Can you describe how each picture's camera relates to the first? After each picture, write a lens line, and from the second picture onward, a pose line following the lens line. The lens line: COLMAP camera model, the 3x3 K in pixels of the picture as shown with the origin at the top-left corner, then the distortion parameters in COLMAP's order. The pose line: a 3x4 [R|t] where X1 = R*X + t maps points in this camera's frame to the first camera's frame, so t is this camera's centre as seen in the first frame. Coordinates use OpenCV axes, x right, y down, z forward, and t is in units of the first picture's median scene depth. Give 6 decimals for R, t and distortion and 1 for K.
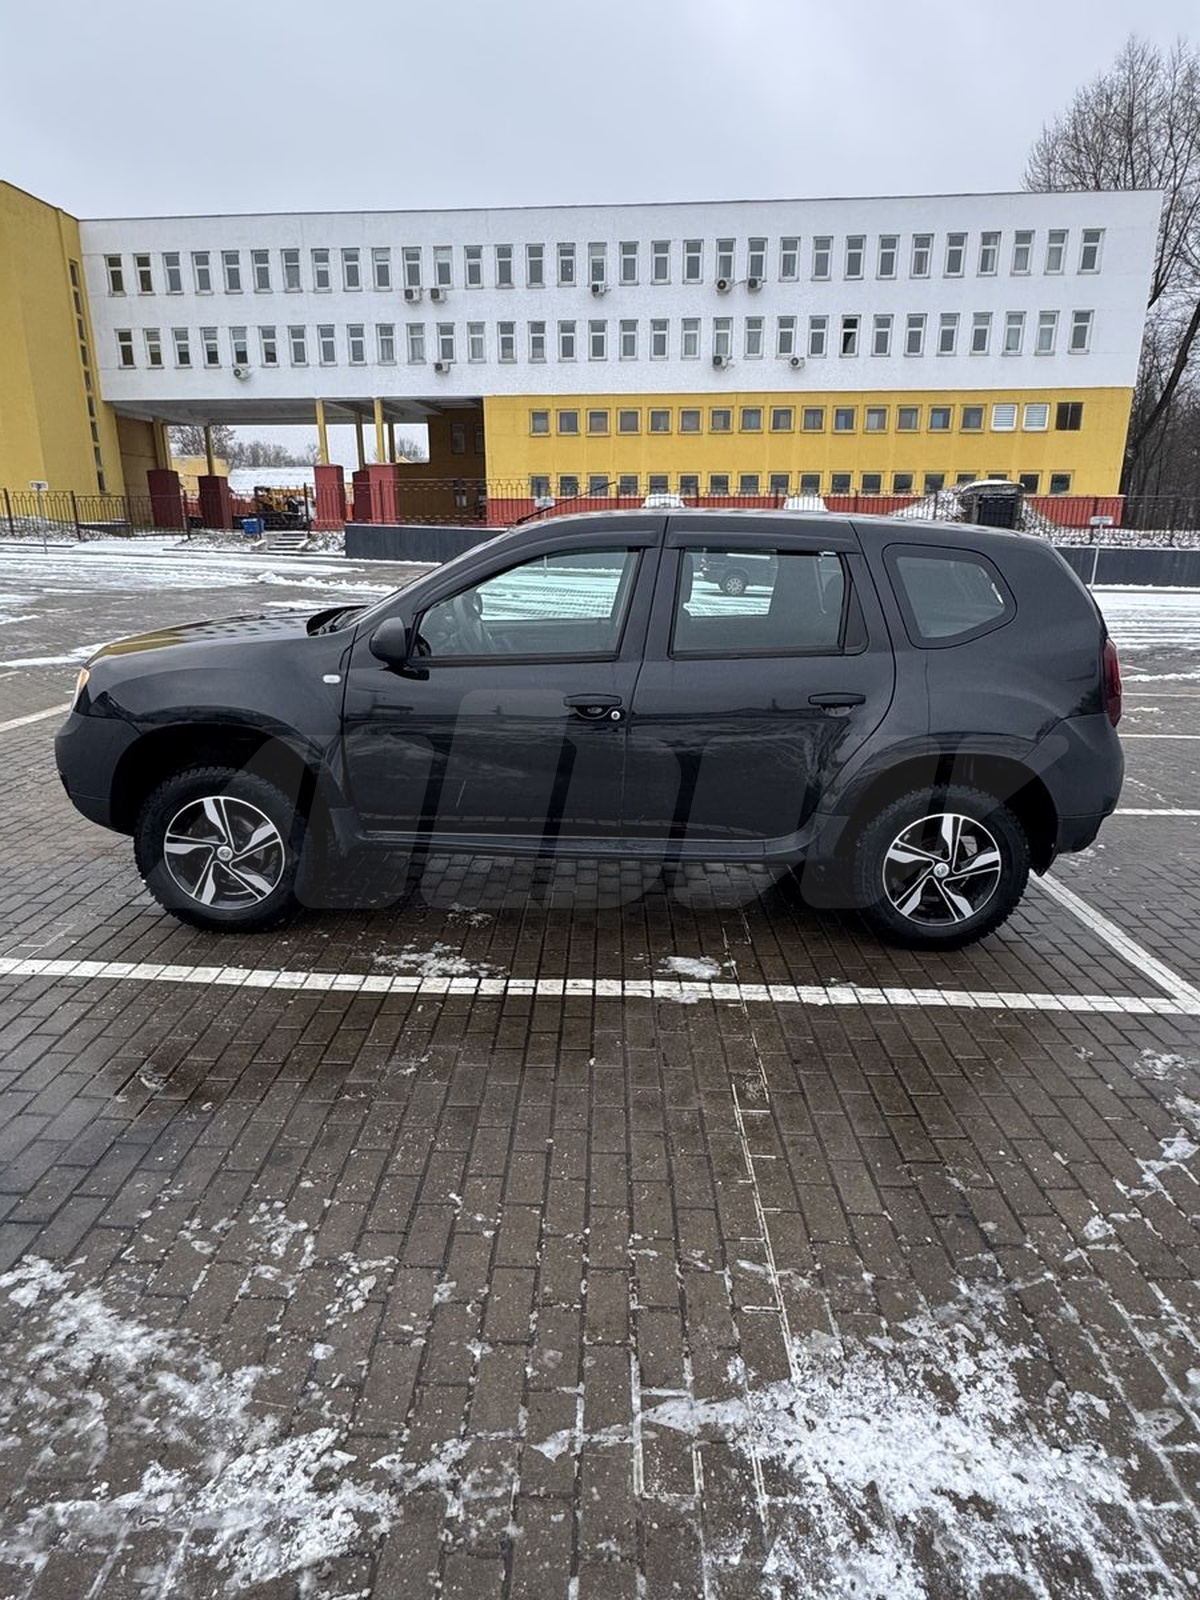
lens RADIAL K [[965.0, 0, 605.0], [0, 965.0, 800.3], [0, 0, 1]] dist [-0.005383, 0.001252]
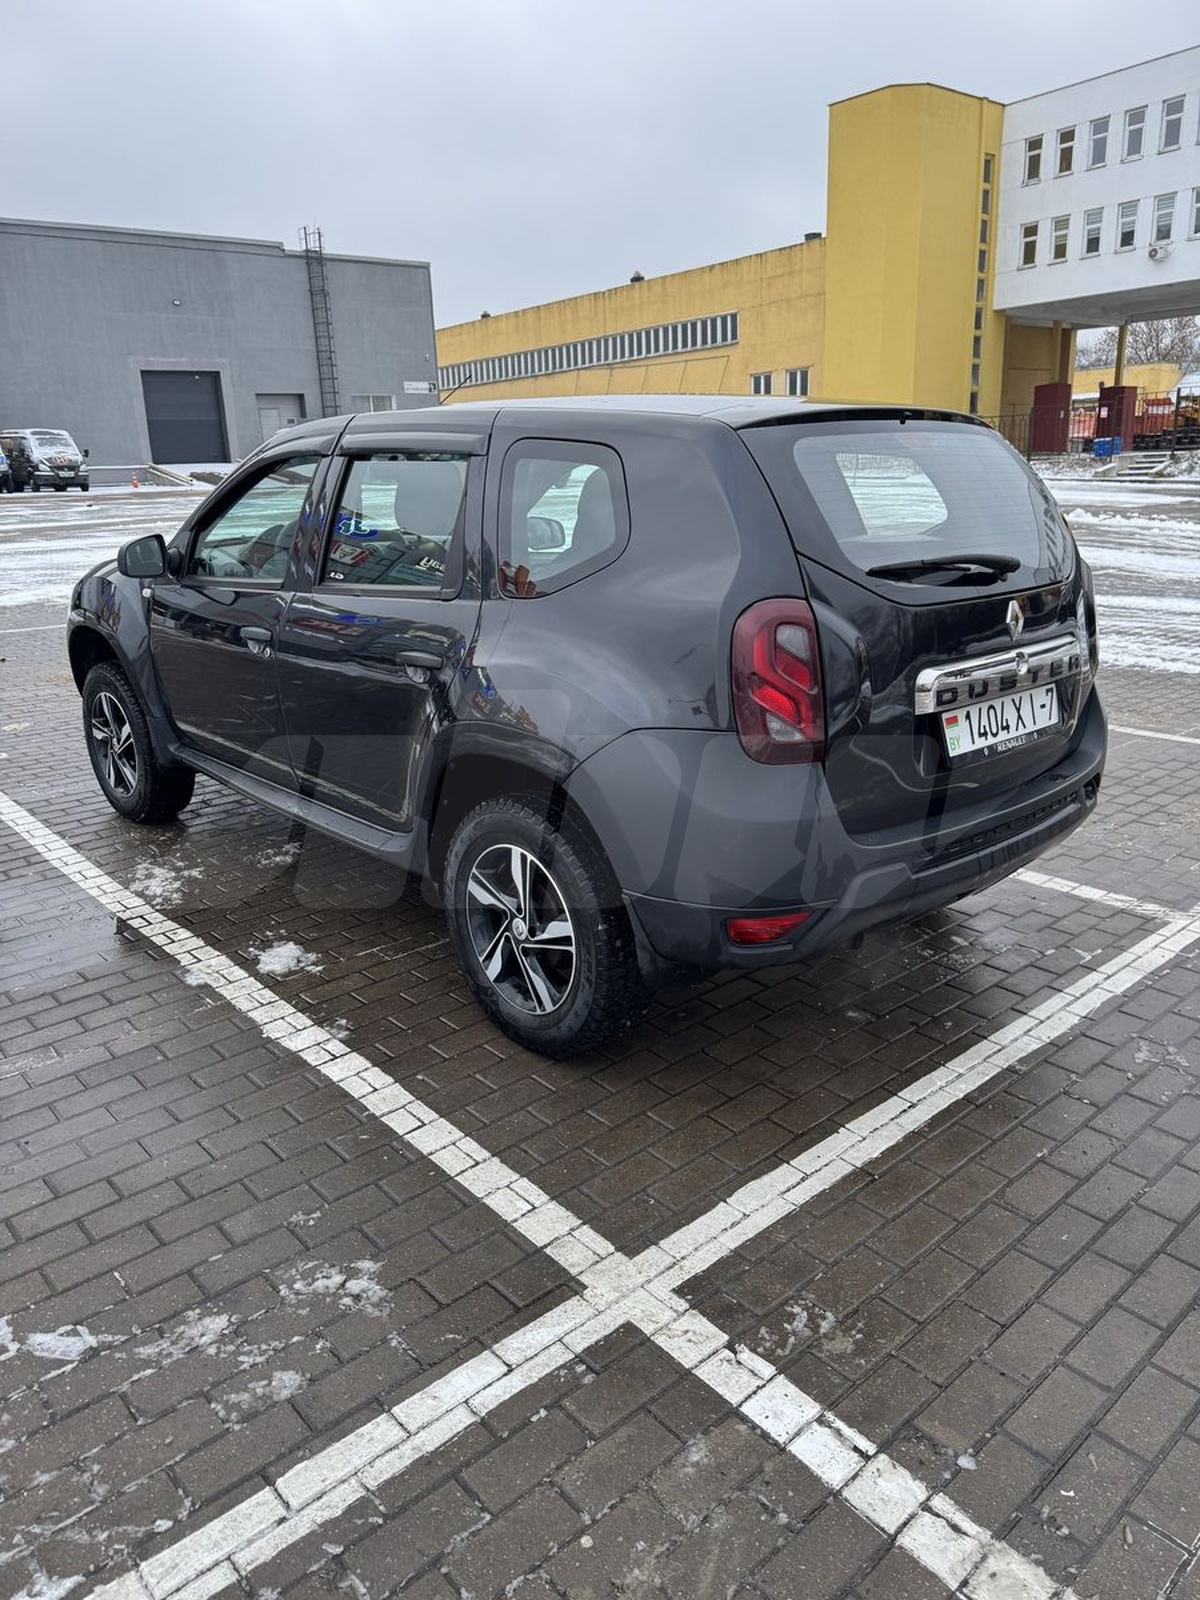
lens RADIAL K [[1134.4, 0, 593.4], [0, 1134.4, 808.5], [0, 0, 1]] dist [0.025569, -0.033453]
pose [[0.667562, 0.186733, -0.720758, 0.923137], [-0.167757, 0.980870, 0.098747, -0.094157], [0.725409, 0.054992, 0.686118, 0.491221]]
